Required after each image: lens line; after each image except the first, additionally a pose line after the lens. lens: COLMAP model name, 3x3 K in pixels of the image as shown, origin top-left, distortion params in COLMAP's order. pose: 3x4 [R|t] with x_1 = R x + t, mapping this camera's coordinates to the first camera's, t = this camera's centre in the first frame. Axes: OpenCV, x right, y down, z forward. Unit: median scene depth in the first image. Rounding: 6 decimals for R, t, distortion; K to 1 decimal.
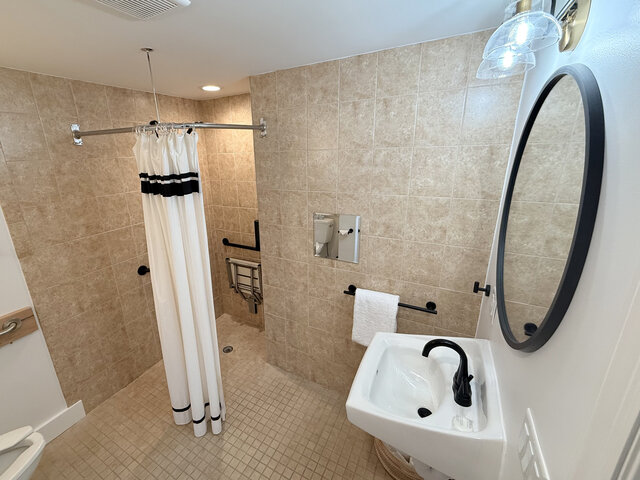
lens RADIAL K [[258.8, 0, 316.9], [0, 258.8, 238.8], [0, 0, 1]] dist [-0.000574, -0.000081]
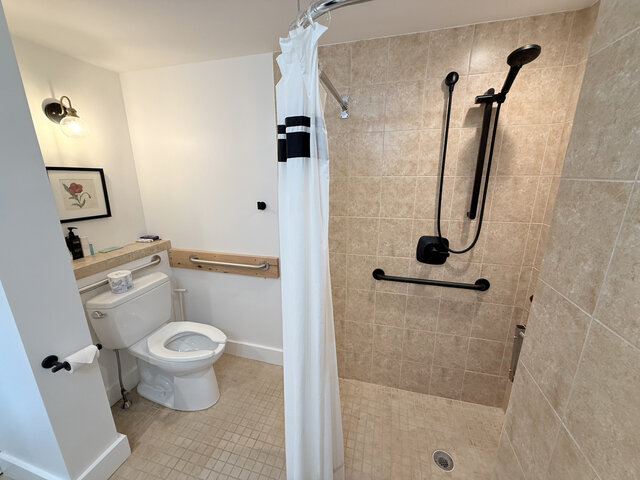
lens RADIAL K [[260.0, 0, 330.5], [0, 260.0, 243.3], [0, 0, 1]] dist [-0.000373, 0.000004]
pose [[0.156816, 0.264347, -0.951593, 0.070774], [-0.306946, 0.928844, 0.207445, -0.111519], [0.938719, 0.259557, 0.226798, 0.770335]]
